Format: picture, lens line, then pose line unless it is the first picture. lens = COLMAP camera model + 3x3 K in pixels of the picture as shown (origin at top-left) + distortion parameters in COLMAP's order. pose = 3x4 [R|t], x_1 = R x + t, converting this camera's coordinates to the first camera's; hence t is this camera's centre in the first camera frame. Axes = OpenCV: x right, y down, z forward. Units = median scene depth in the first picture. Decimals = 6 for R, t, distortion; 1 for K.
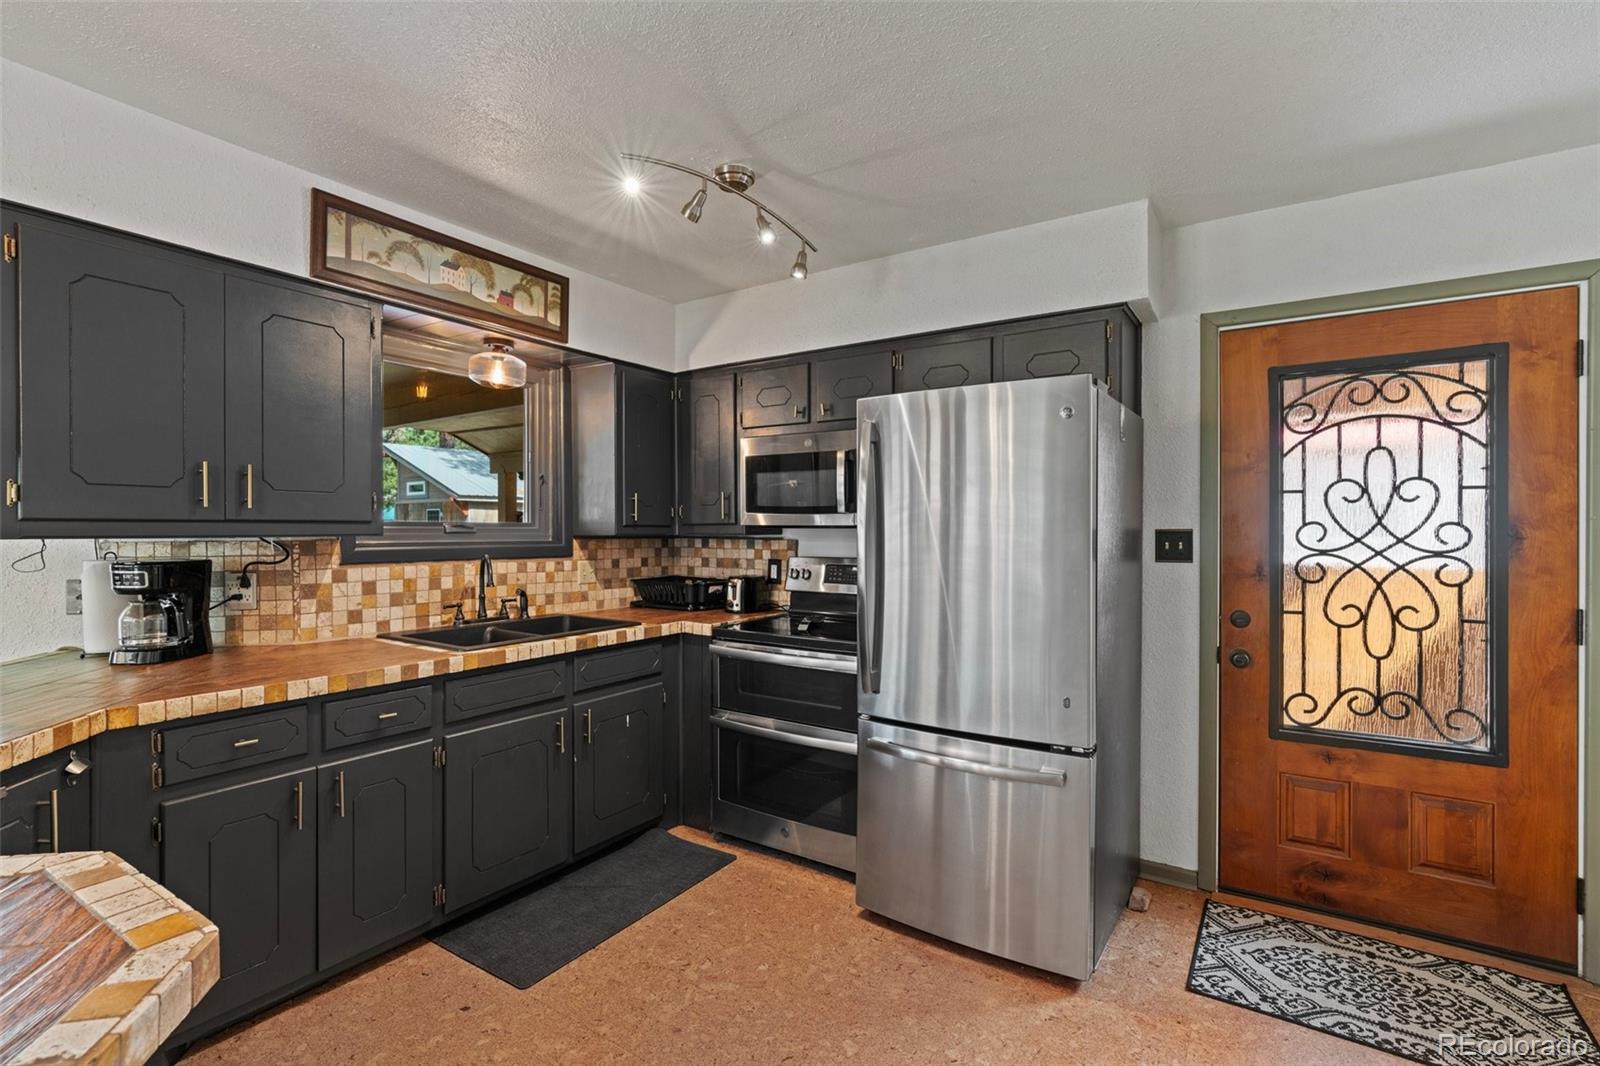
lens RADIAL K [[737.6, 0, 794.4], [0, 737.6, 535.3], [0, 0, 1]] dist [-0.000960, 0.000352]
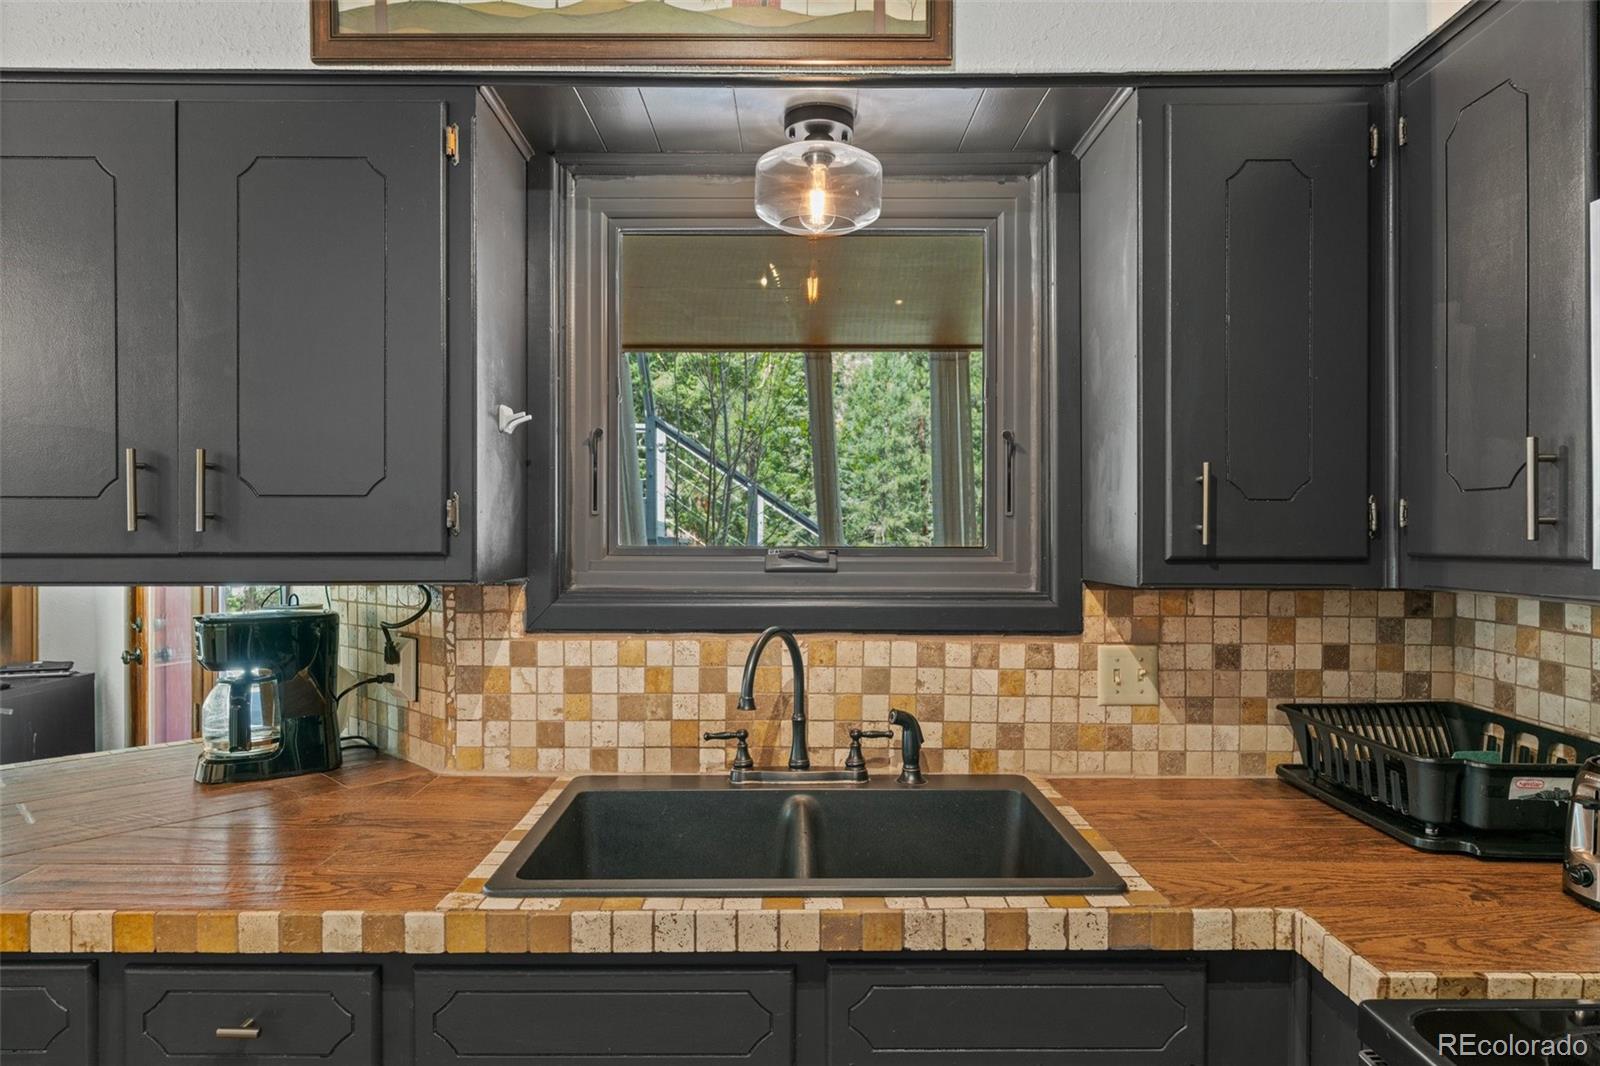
lens RADIAL K [[961.7, 0, 796.2], [0, 961.7, 540.0], [0, 0, 1]] dist [-0.000560, 0.001568]
pose [[0.551885, 0.005506, -0.833902, 0.056694], [-0.006949, 0.999974, 0.002004, -0.028193], [0.833891, 0.004689, 0.551909, 0.788433]]
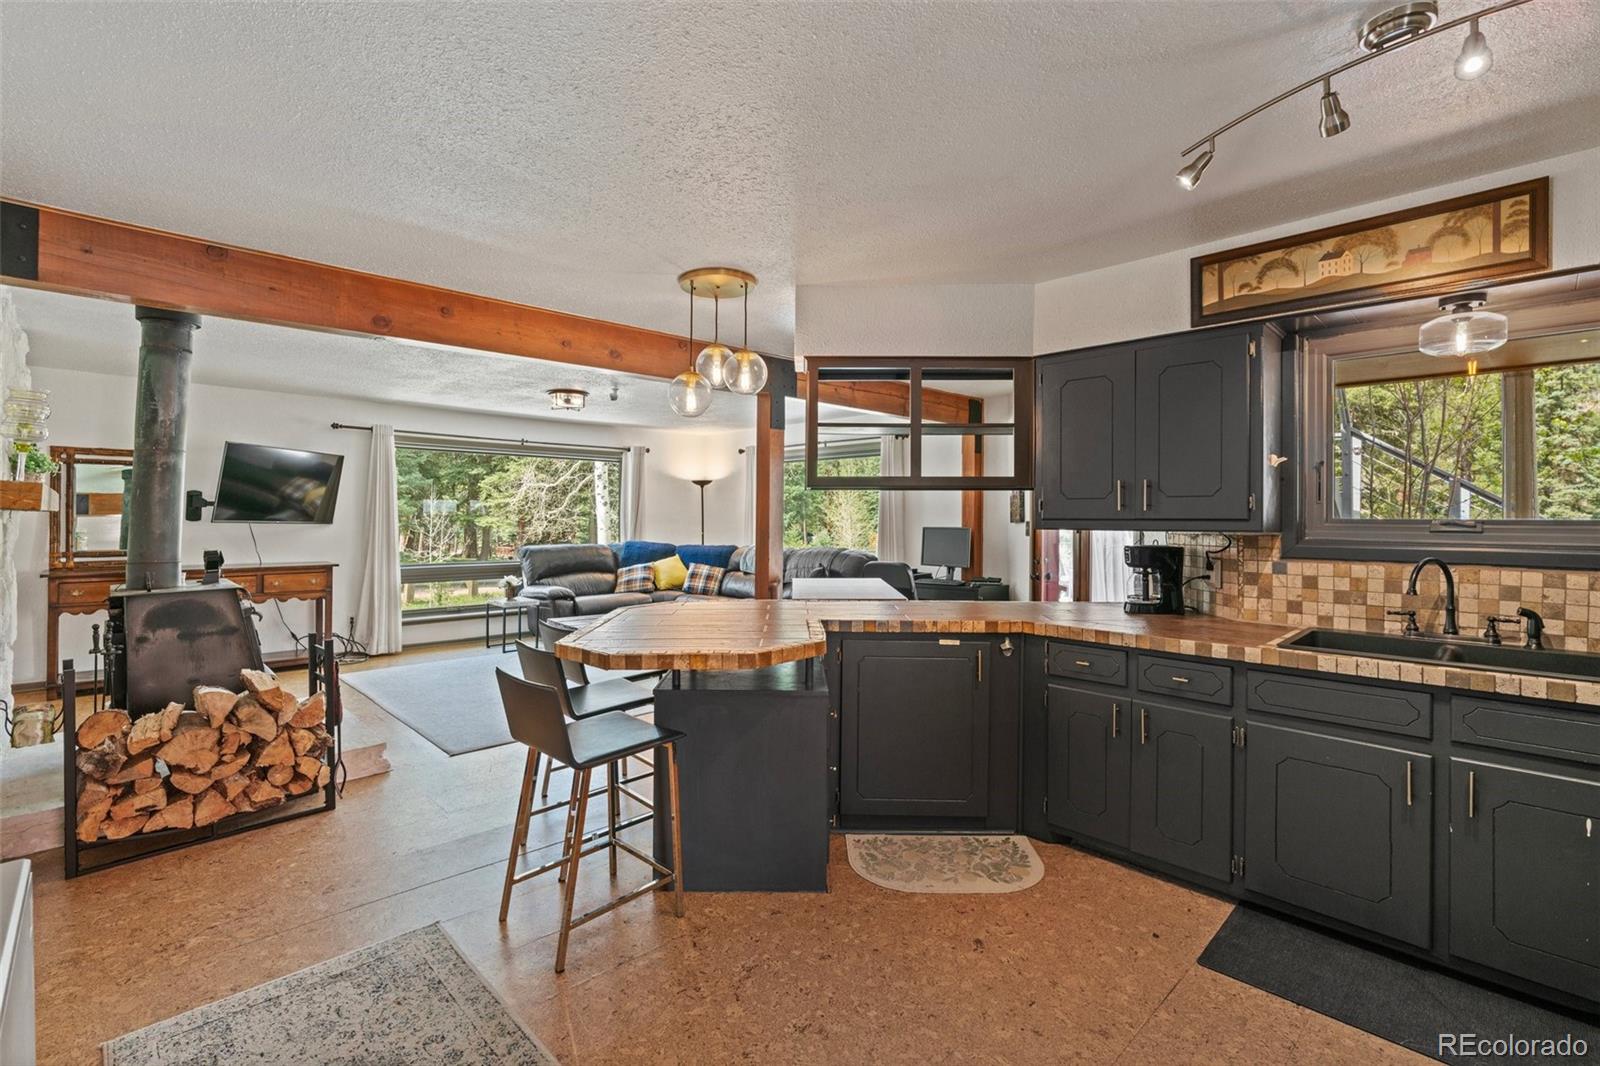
lens RADIAL K [[727.3, 0, 797.1], [0, 727.3, 514.6], [0, 0, 1]] dist [-0.000226, 0.000331]
pose [[-0.207486, -0.008999, -0.978196, 0.617074], [-0.014909, 0.999871, -0.006036, -0.008568], [0.978124, 0.013332, -0.207594, 0.514447]]
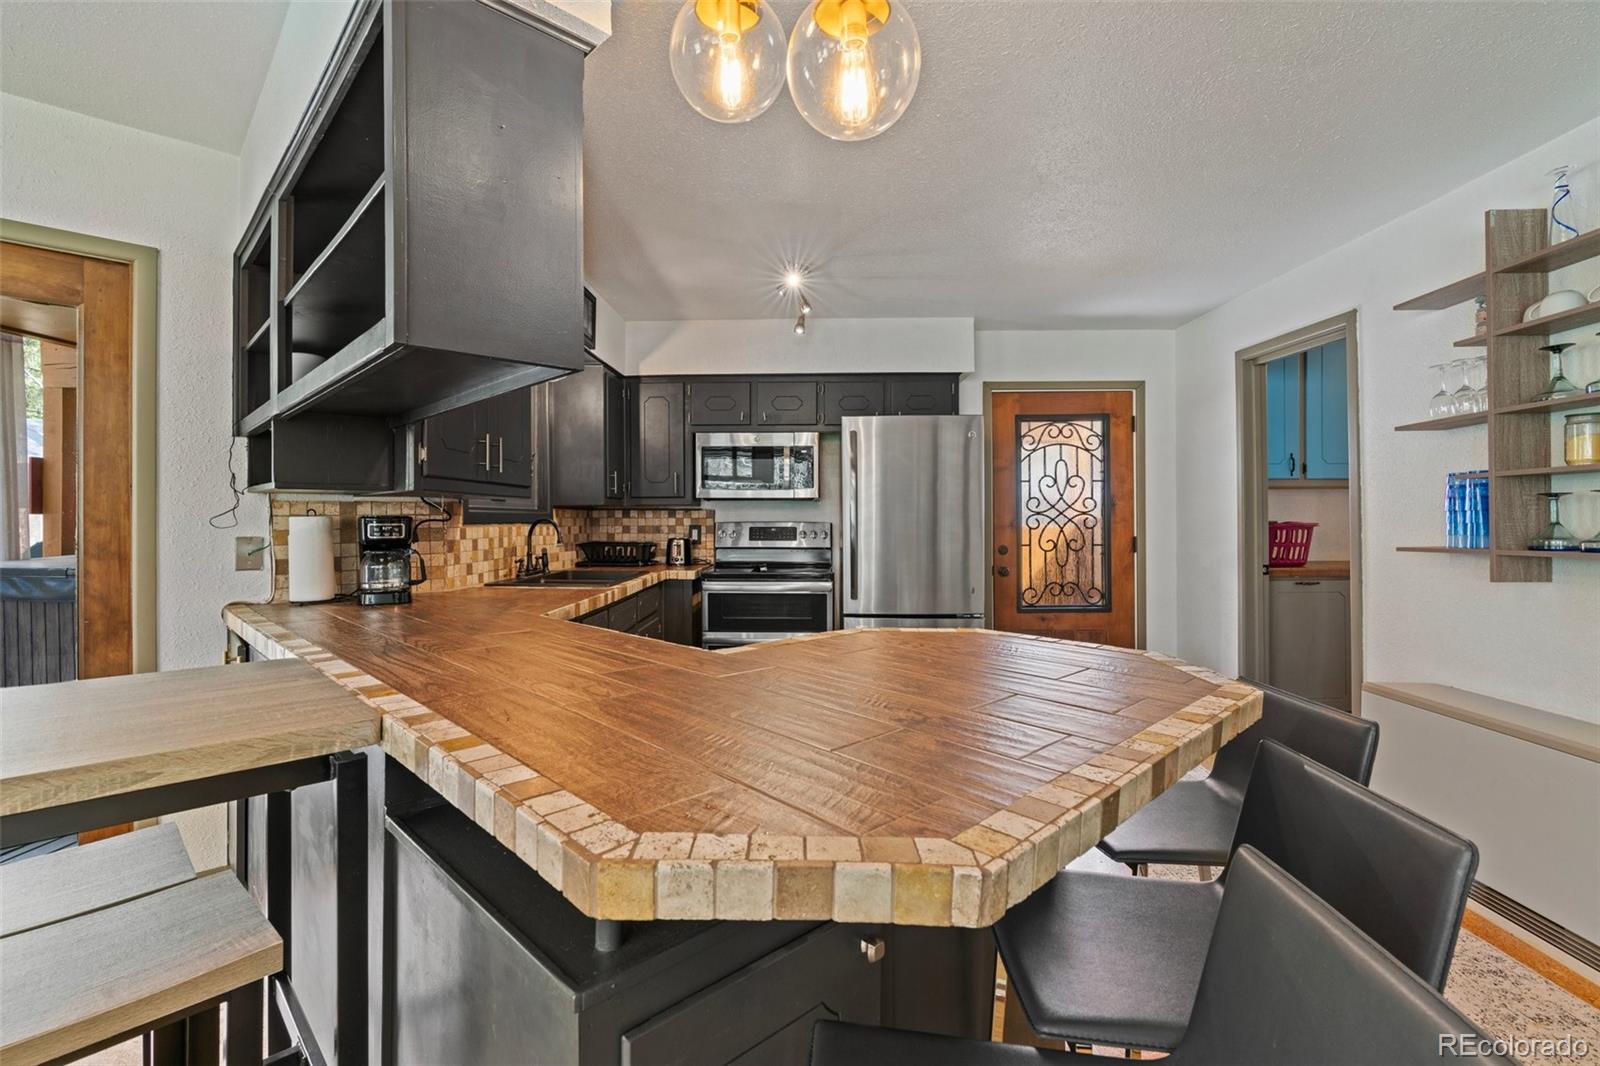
lens RADIAL K [[714.6, 0, 792.1], [0, 714.6, 518.6], [0, 0, 1]] dist [-0.000475, 0.000084]
pose [[0.850300, -0.002961, 0.526290, -0.772171], [0.007413, 0.999952, -0.006351, 0.042408], [-0.526246, 0.009301, 0.850281, -0.235332]]
